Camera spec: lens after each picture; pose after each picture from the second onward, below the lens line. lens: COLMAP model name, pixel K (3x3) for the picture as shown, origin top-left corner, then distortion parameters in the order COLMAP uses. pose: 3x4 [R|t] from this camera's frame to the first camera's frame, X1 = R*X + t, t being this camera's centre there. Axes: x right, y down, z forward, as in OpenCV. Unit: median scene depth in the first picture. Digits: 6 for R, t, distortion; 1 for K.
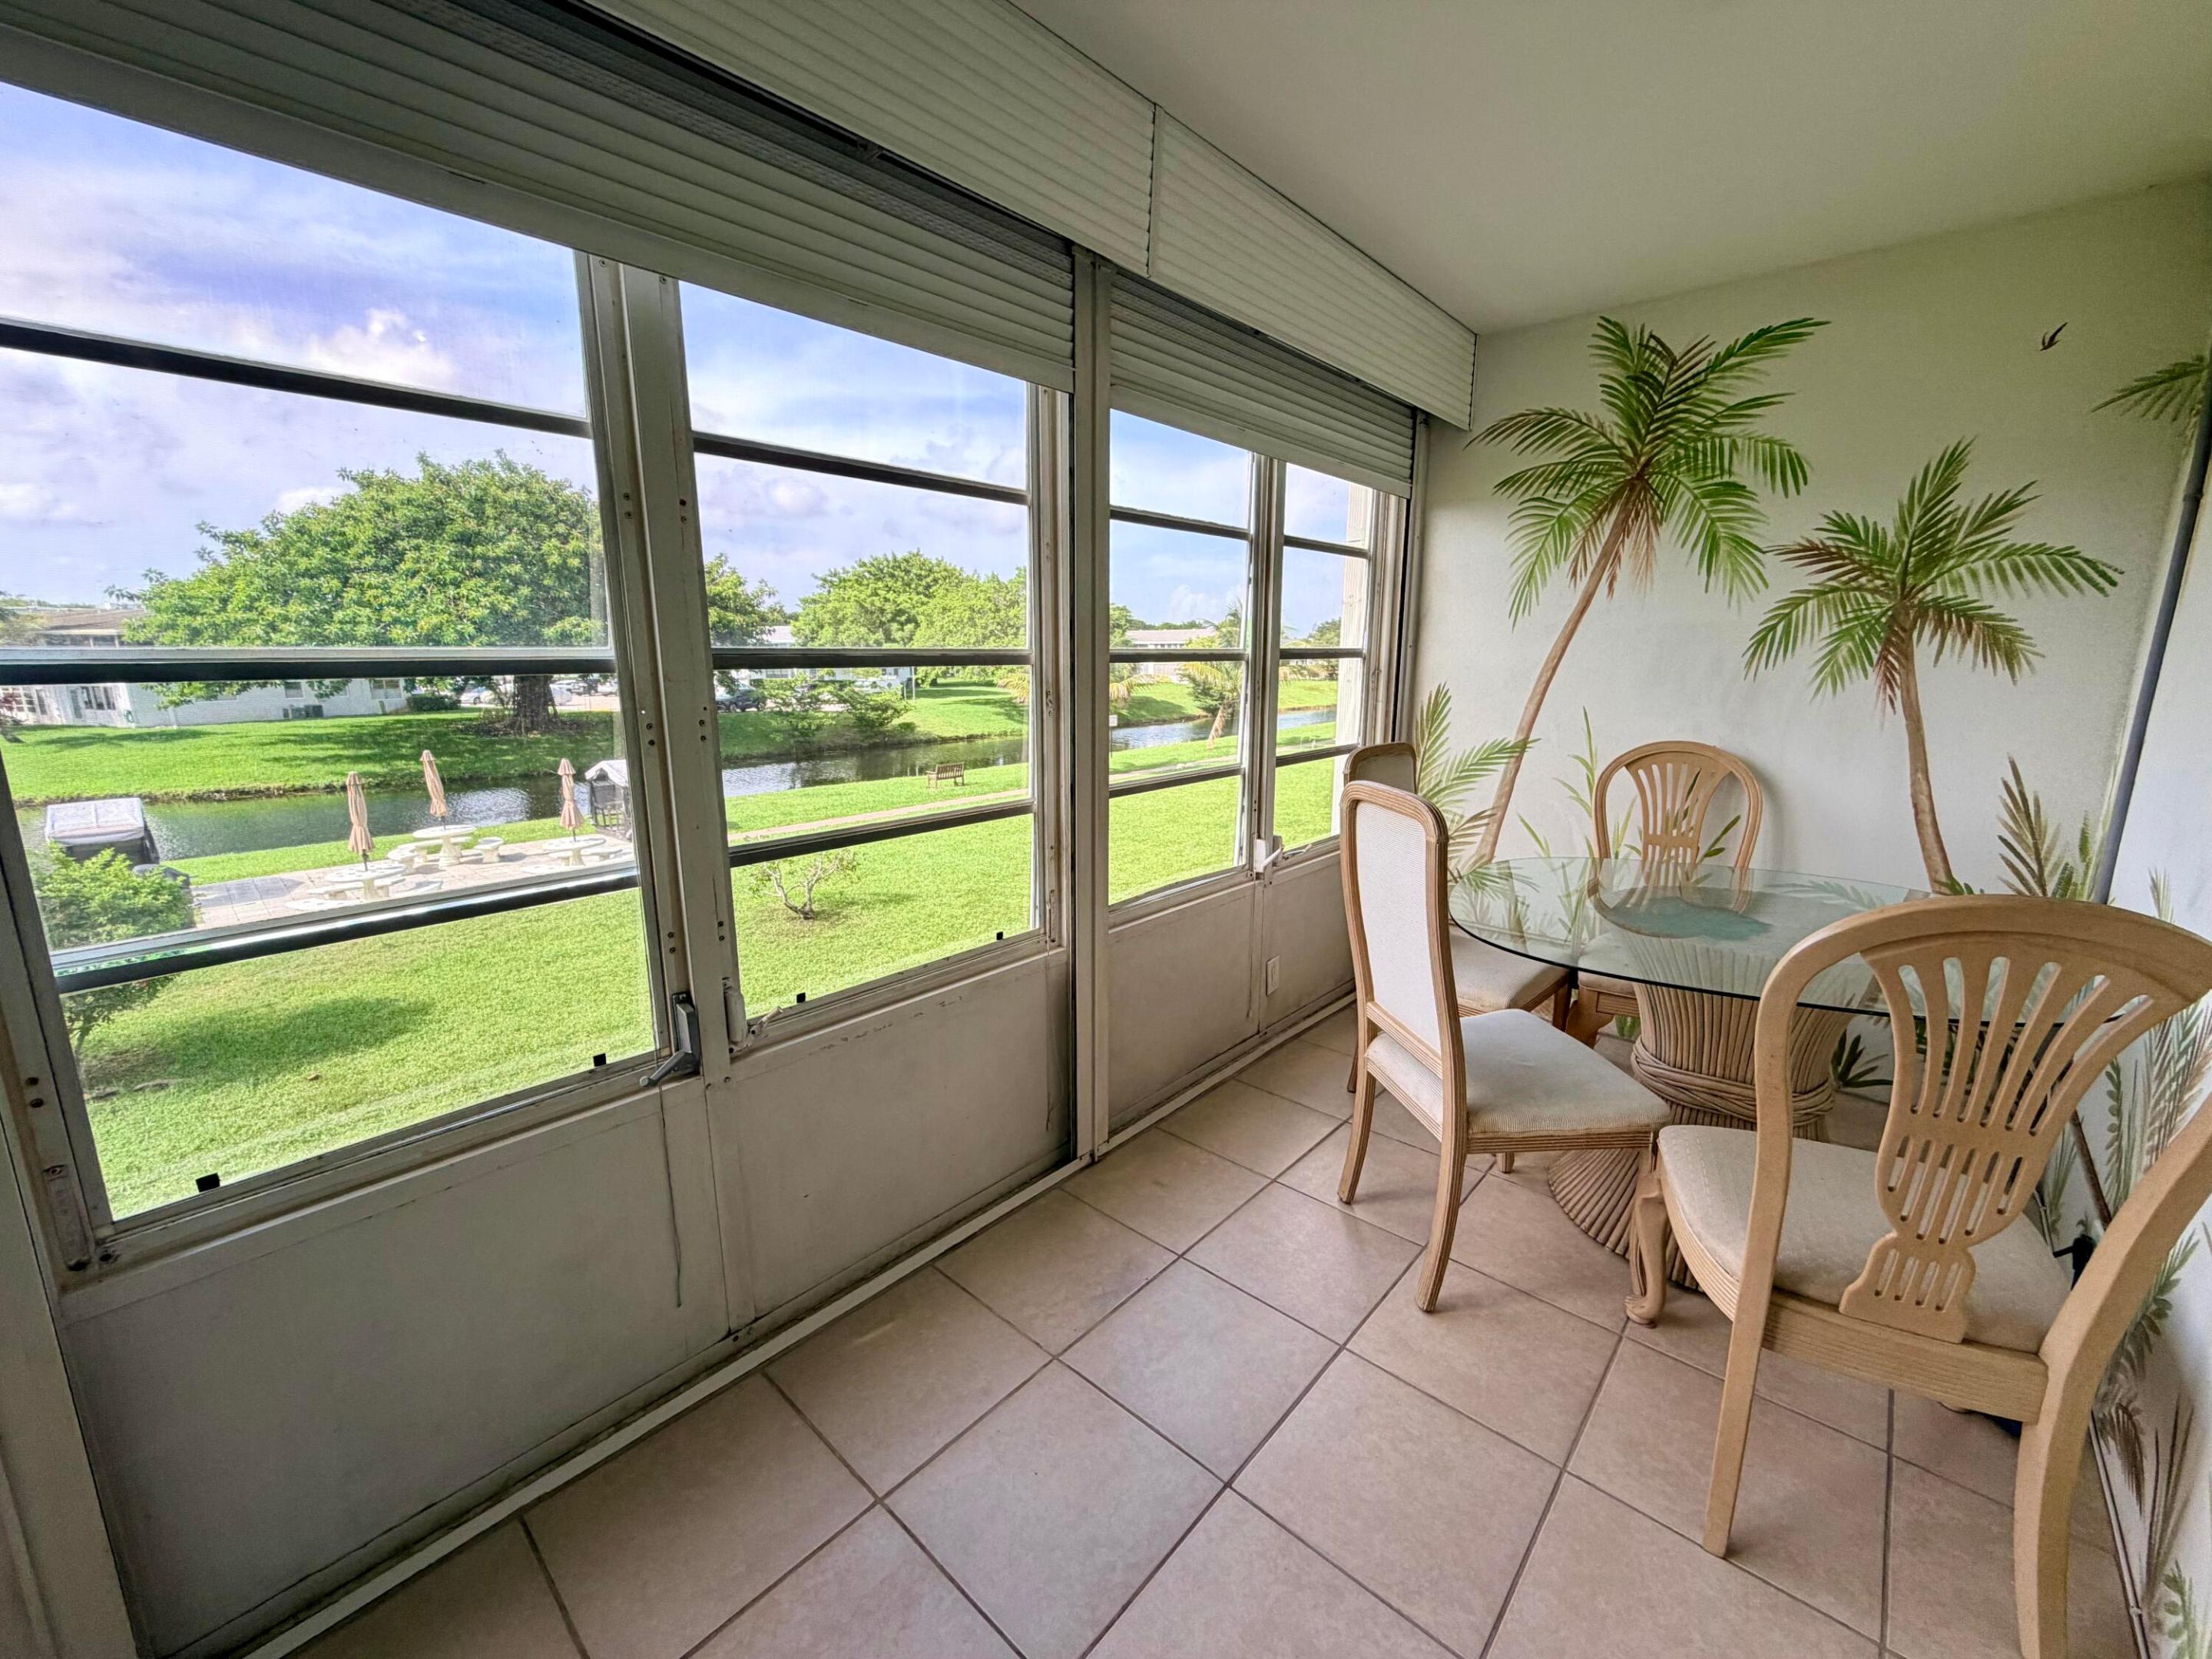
lens RADIAL K [[883.1, 0, 1100.5], [0, 883.1, 824.7], [0, 0, 1]] dist [0.000379, 0.000048]
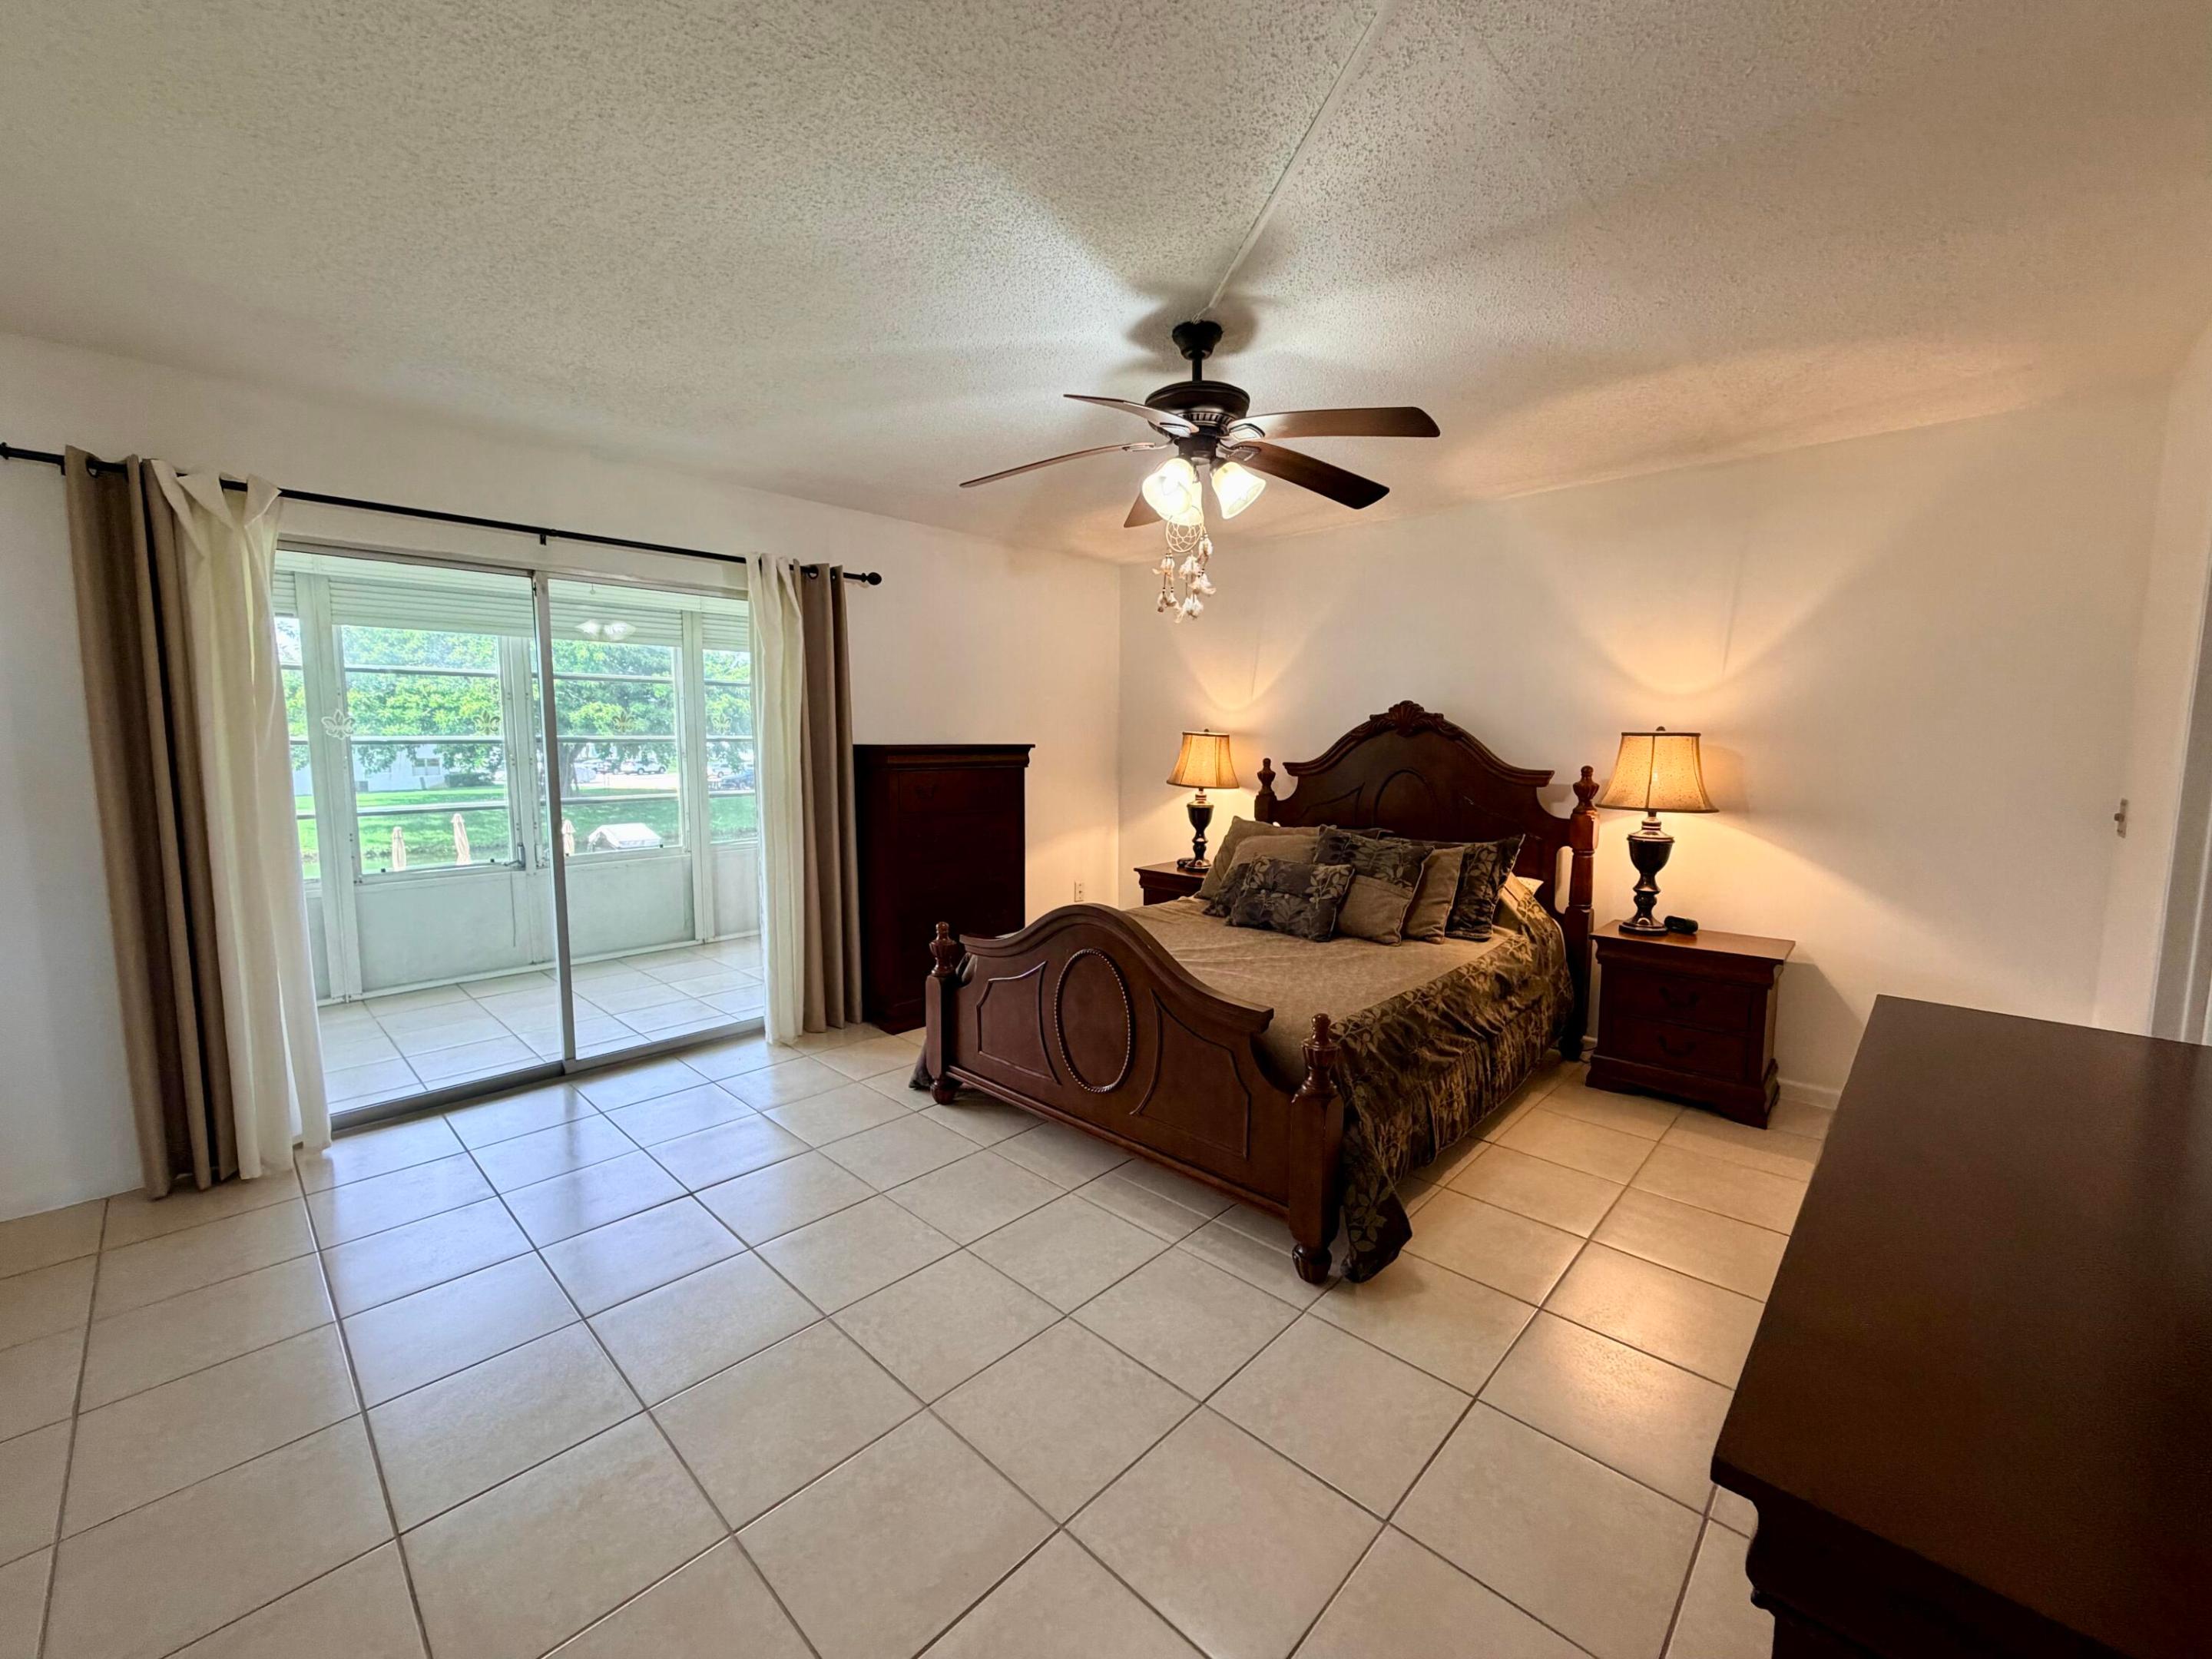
lens RADIAL K [[883.1, 0, 1100.5], [0, 883.1, 824.7], [0, 0, 1]] dist [0.000379, 0.000048]
pose [[0.999730, 0.005906, -0.022473, 0.074817], [-0.007954, 0.995713, -0.092155, 0.017607], [0.021833, 0.092309, 0.995491, -0.094898]]
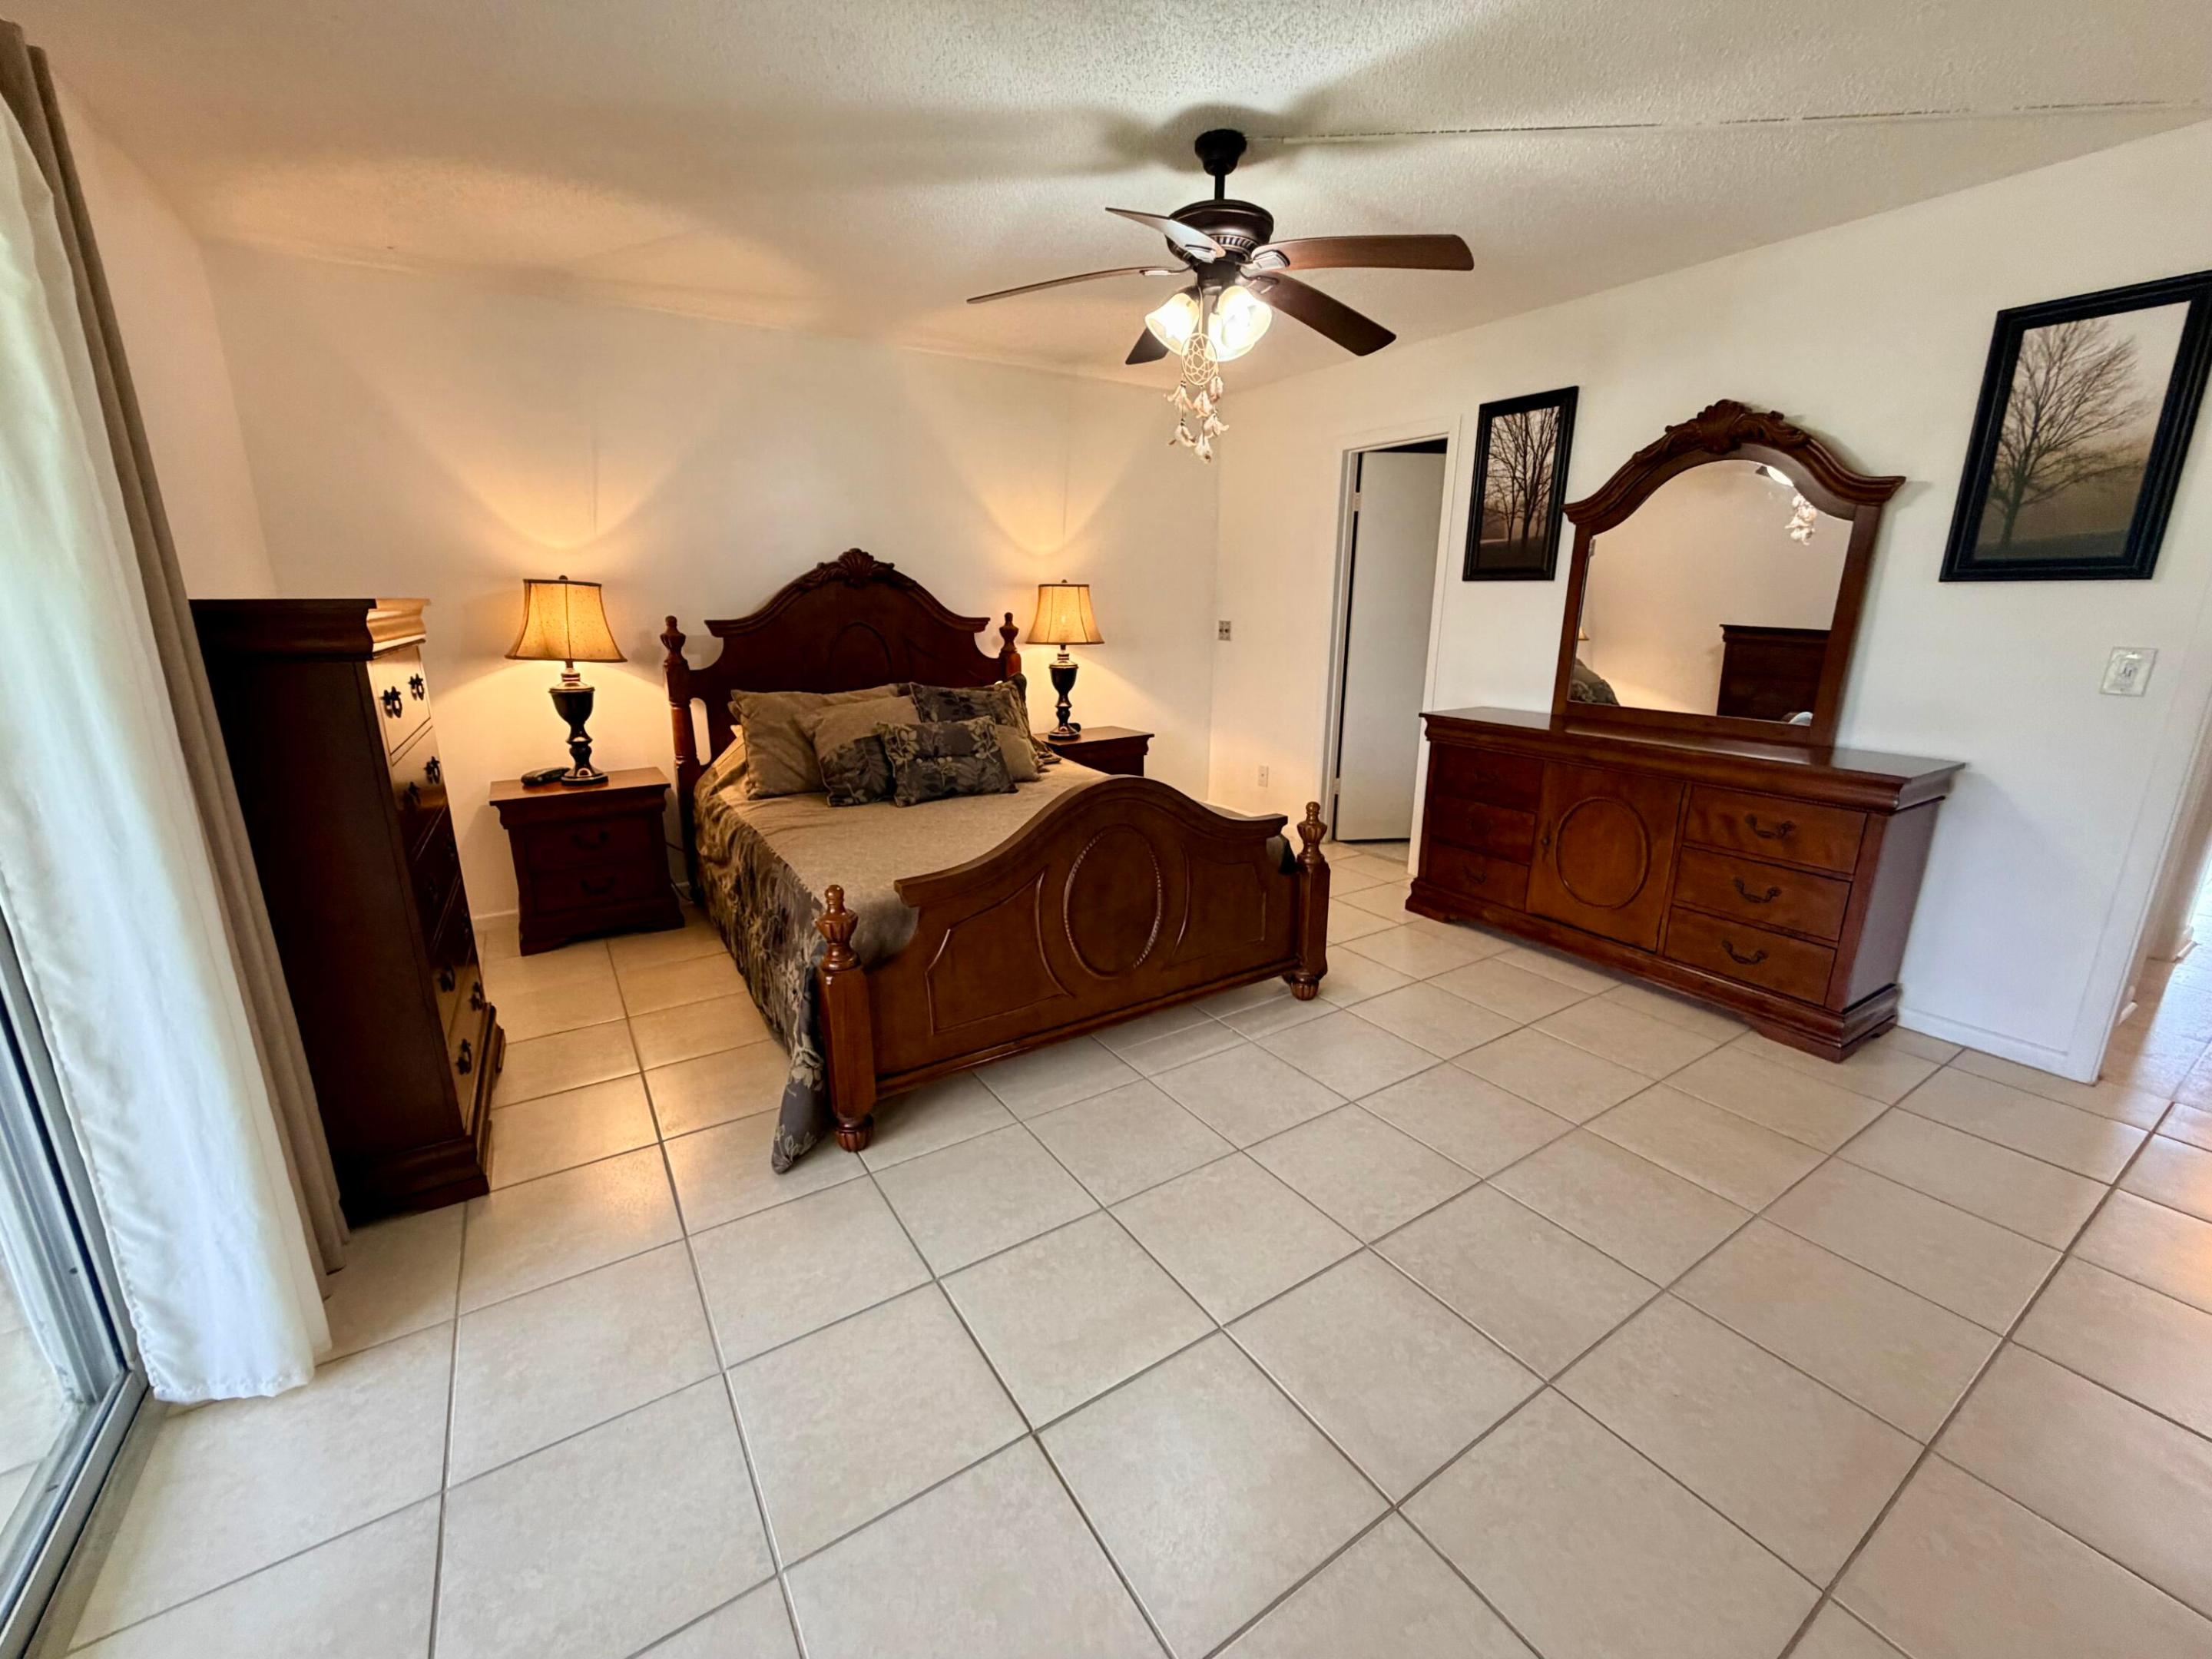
lens RADIAL K [[883.1, 0, 1100.5], [0, 883.1, 824.7], [0, 0, 1]] dist [0.000379, 0.000048]
pose [[0.255951, -0.243194, 0.935599, 0.010985], [0.184964, 0.962277, 0.199528, 0.007701], [-0.948830, 0.121983, 0.291278, -0.039554]]
